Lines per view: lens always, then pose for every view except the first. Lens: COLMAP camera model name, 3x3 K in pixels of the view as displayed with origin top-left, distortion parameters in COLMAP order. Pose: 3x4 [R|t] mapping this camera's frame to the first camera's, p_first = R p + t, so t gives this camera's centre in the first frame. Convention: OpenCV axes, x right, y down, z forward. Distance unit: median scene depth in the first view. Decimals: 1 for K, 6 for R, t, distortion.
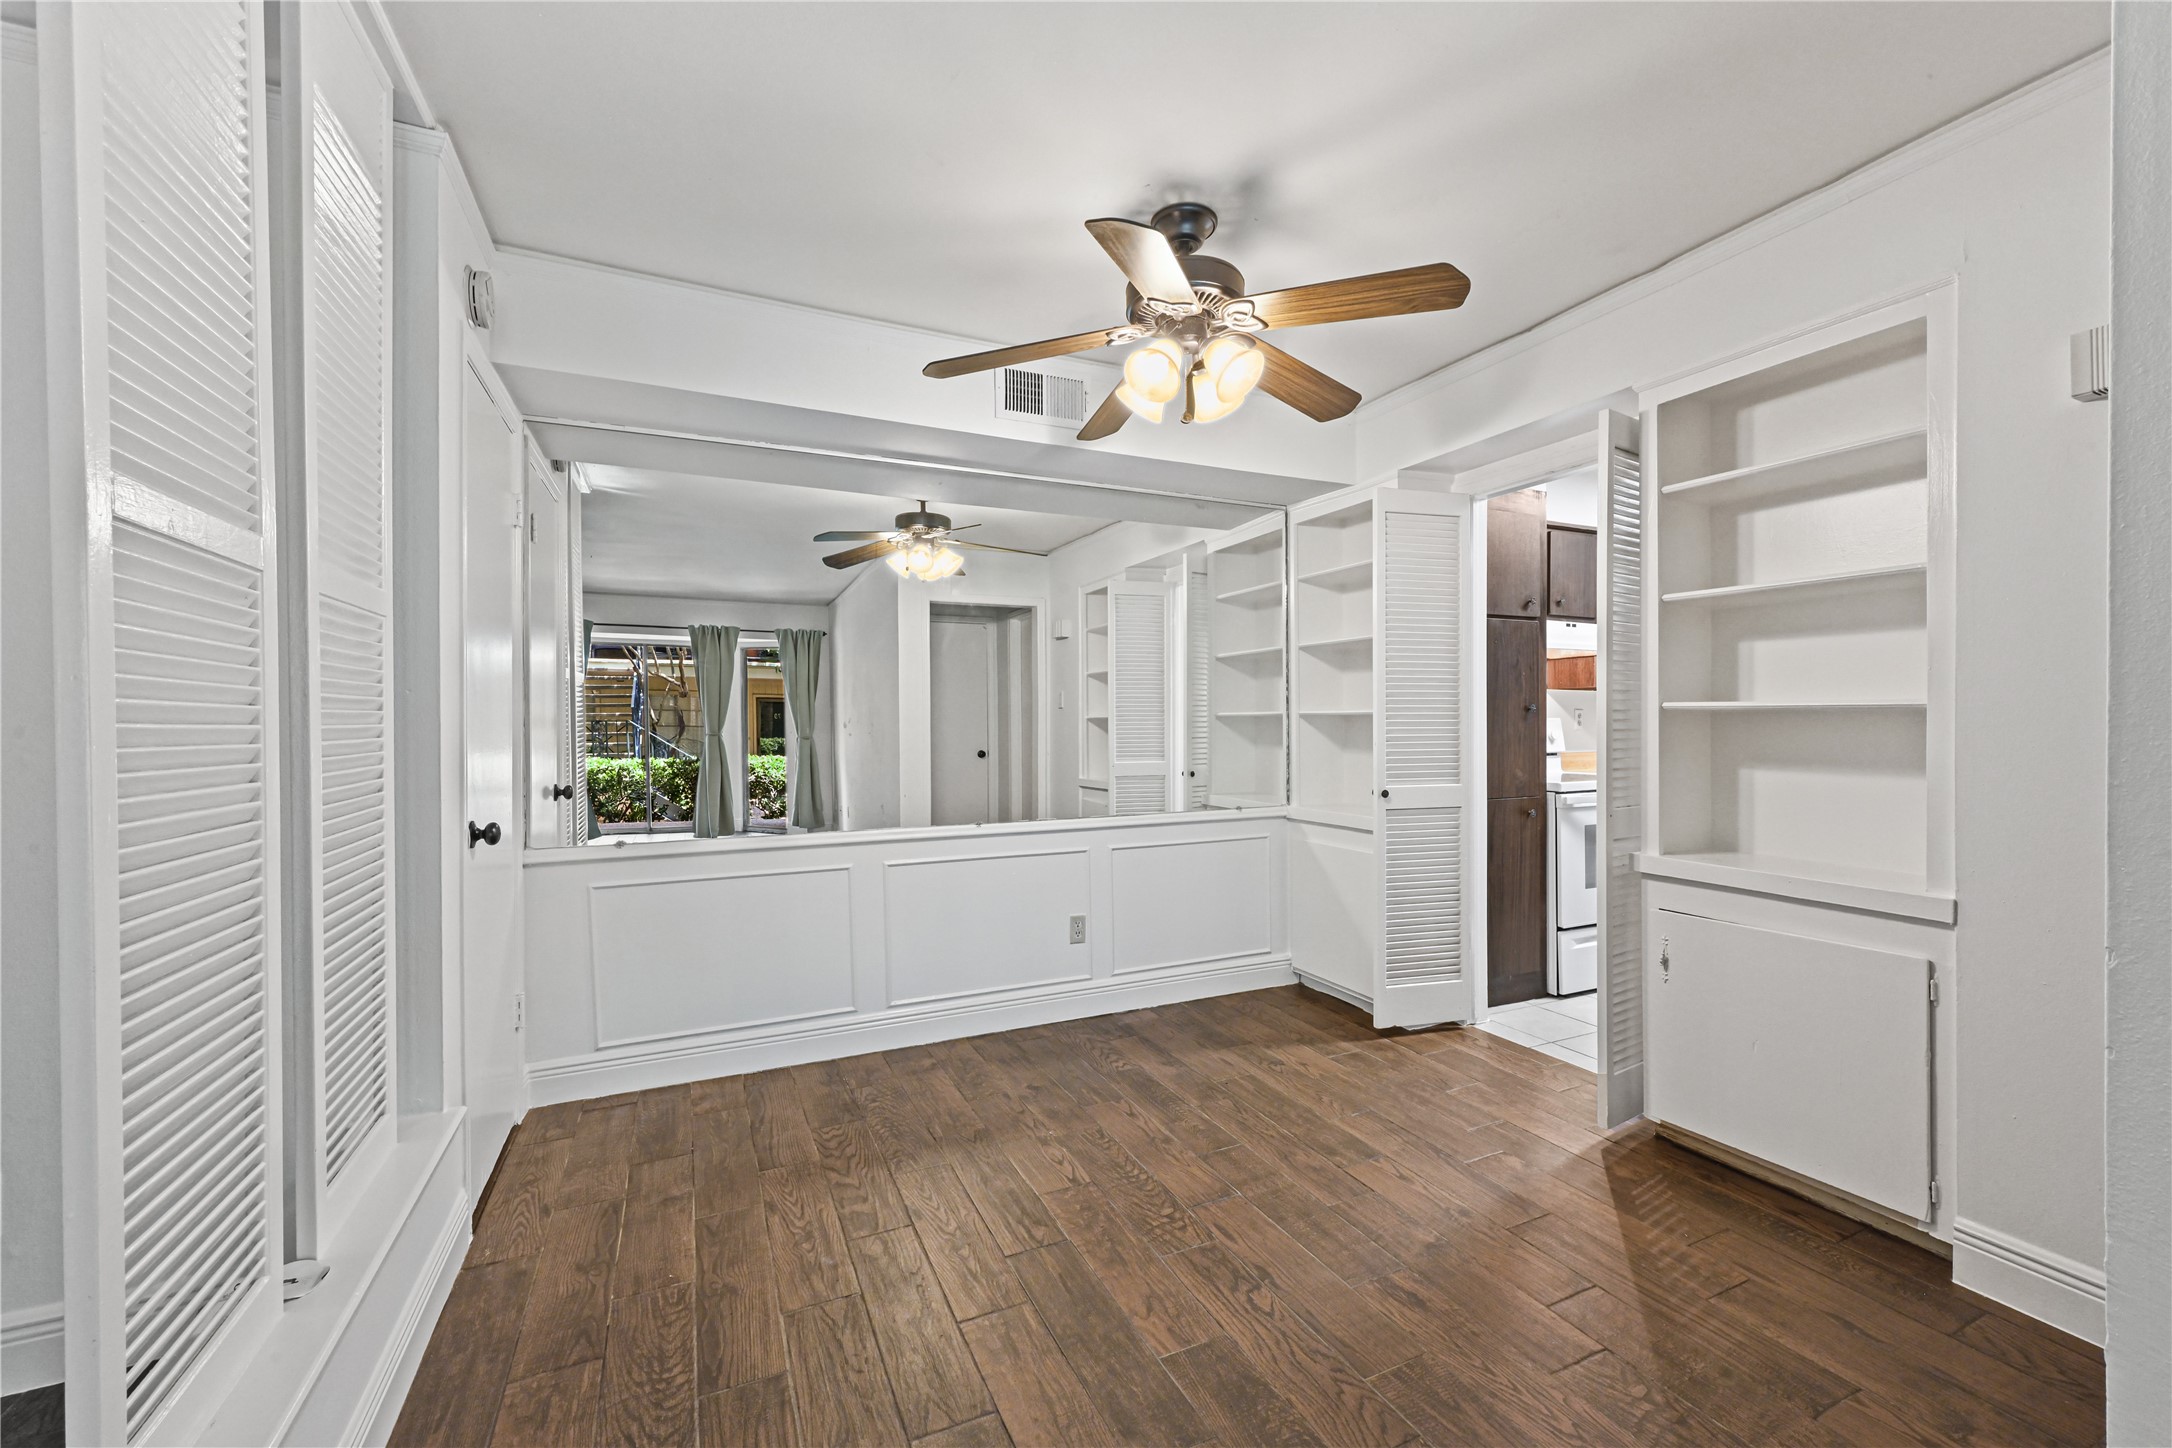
lens RADIAL K [[859.8, 0, 1101.3], [0, 859.8, 730.0], [0, 0, 1]] dist [0.003363, -0.000339]
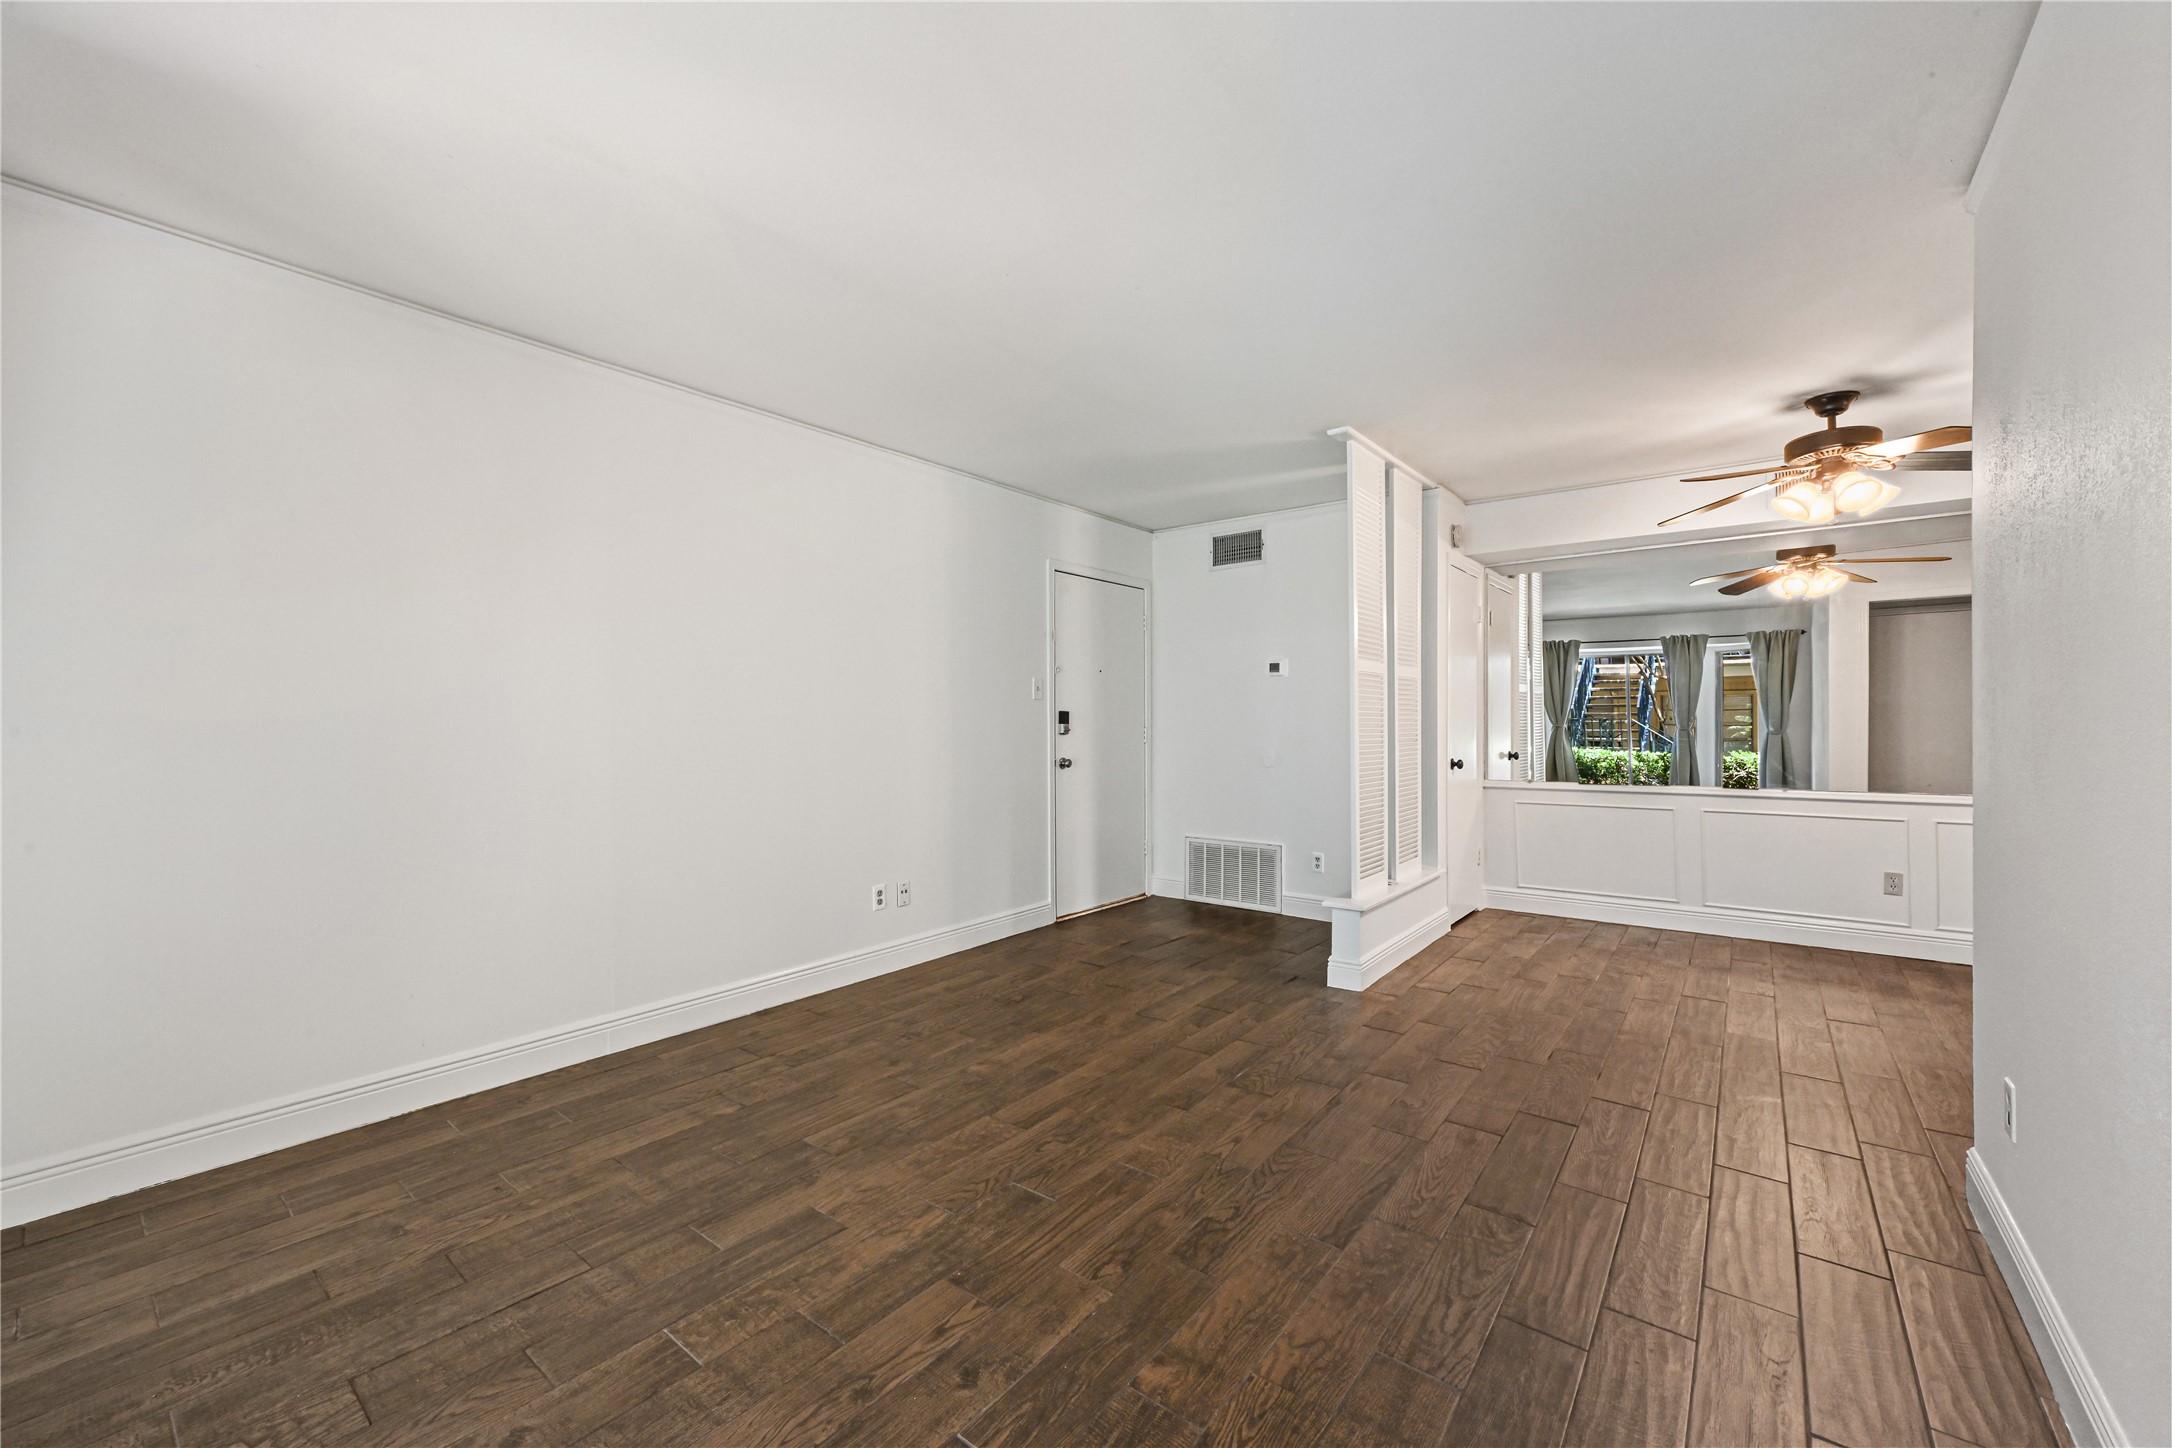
lens RADIAL K [[859.8, 0, 1100.9], [0, 859.8, 734.5], [0, 0, 1]] dist [0.003363, -0.000339]
pose [[0.455225, 0.016533, -0.890223, 0.629690], [-0.009973, 0.999860, 0.013470, 0.013105], [0.890321, 0.002746, 0.455326, -0.630428]]
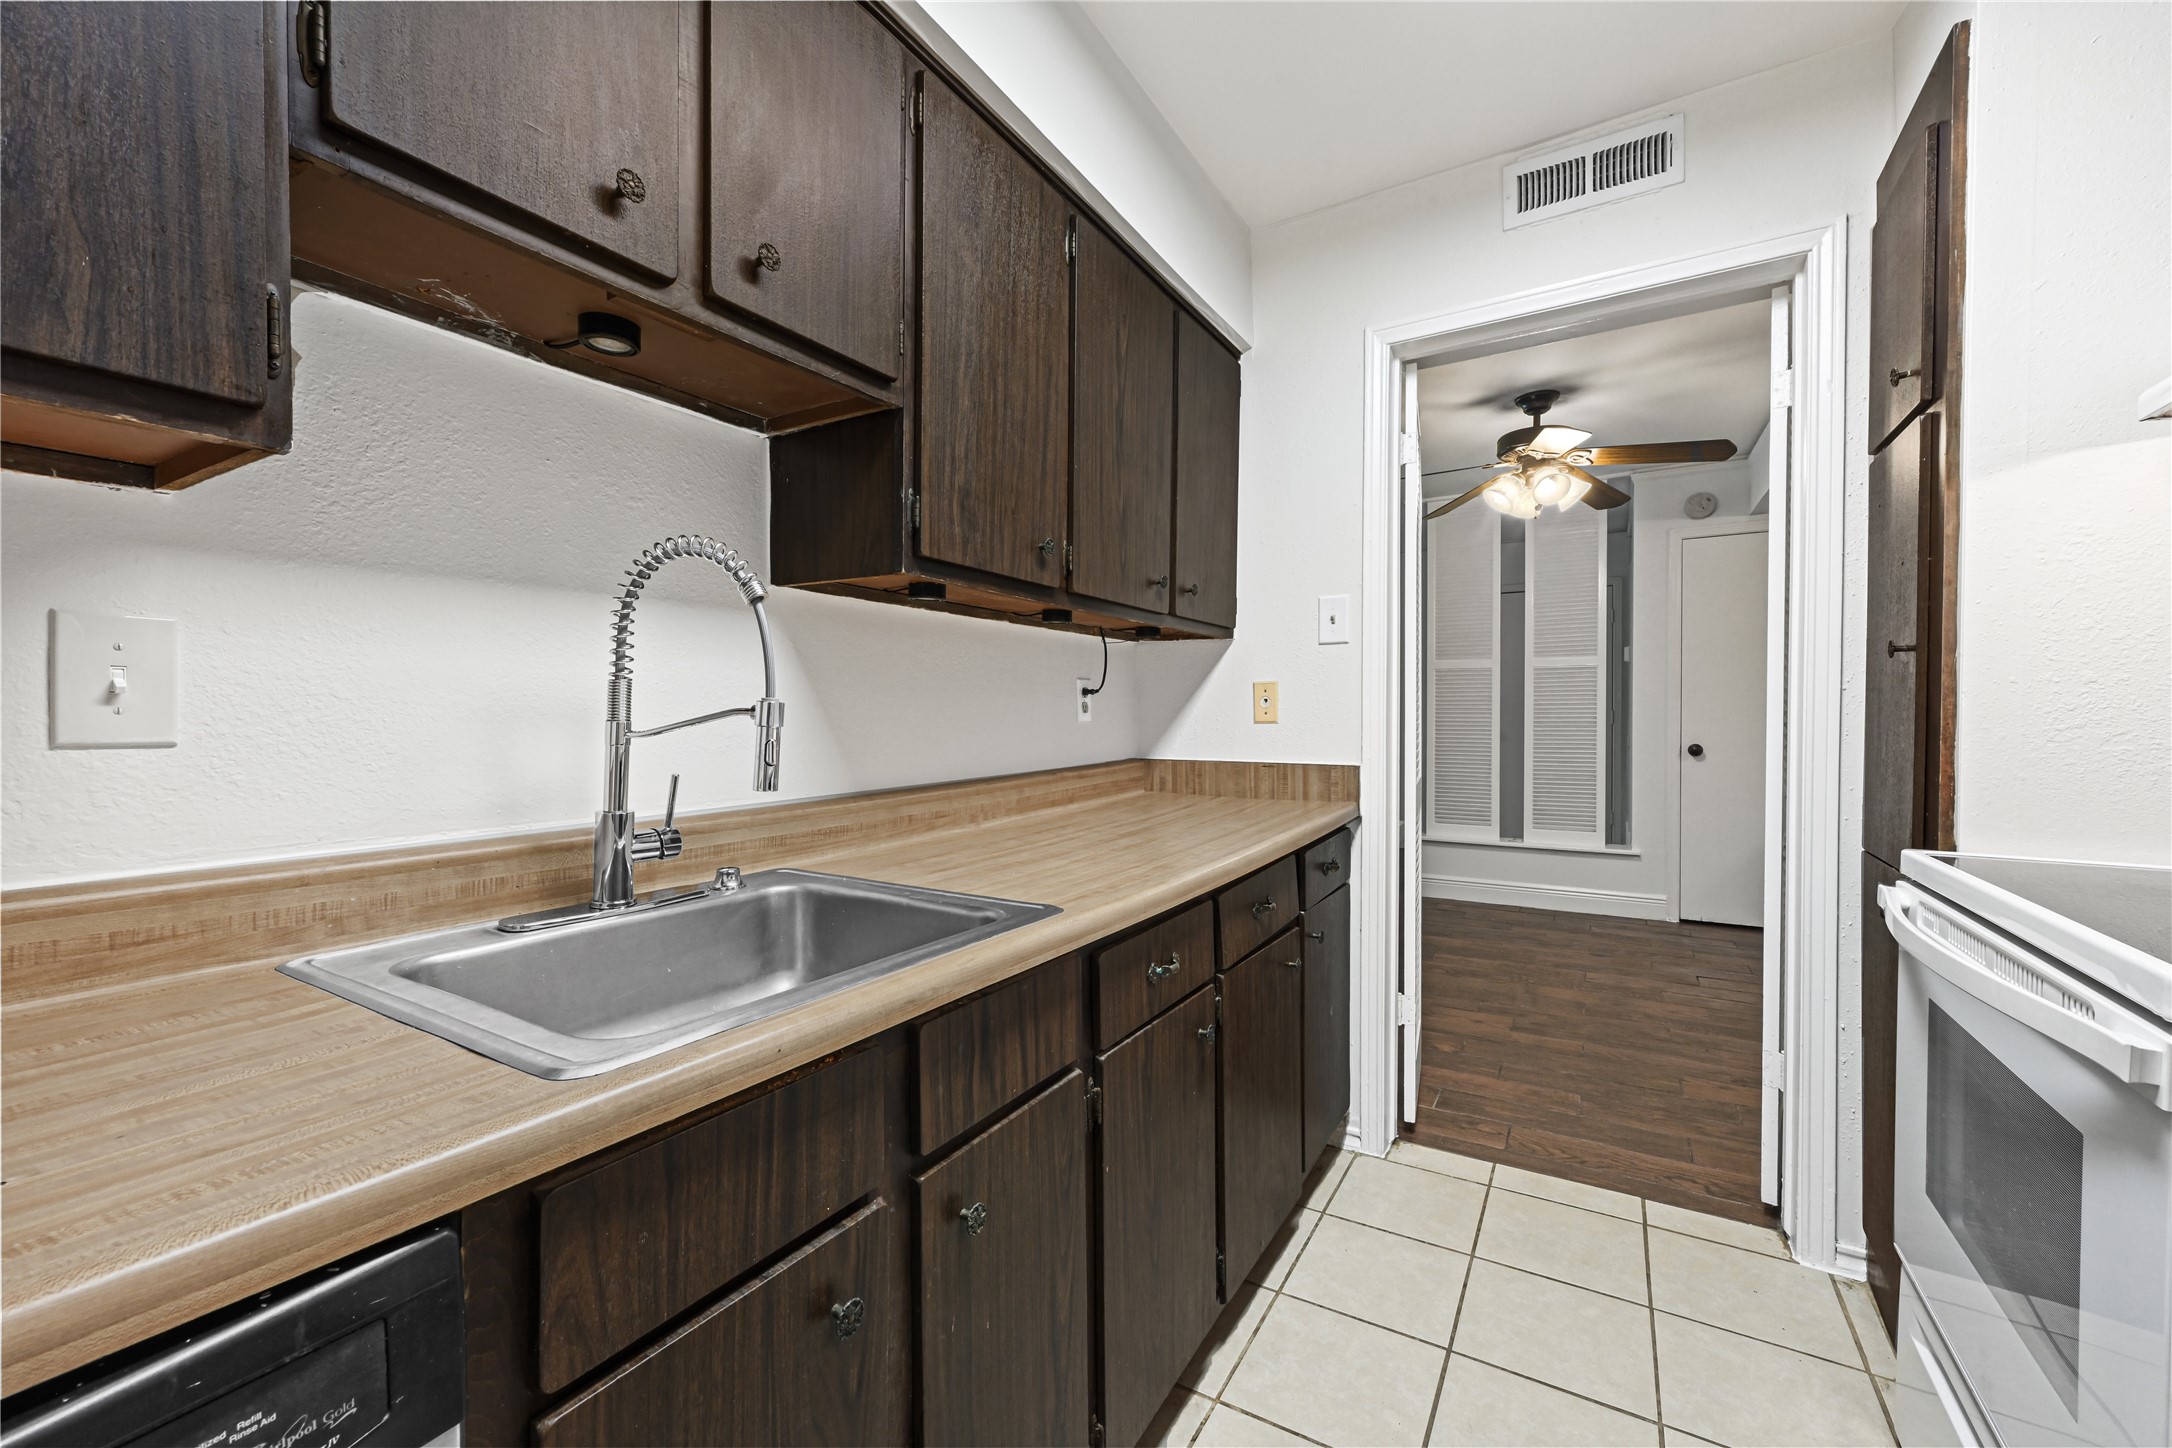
lens RADIAL K [[859.8, 0, 1091.0], [0, 859.8, 725.9], [0, 0, 1]] dist [0.003363, -0.000339]
pose [[-0.826829, 0.016492, -0.562211, 1.226626], [0.000911, 0.999608, 0.027983, -0.000751], [0.562452, 0.022625, -0.826520, 1.332134]]
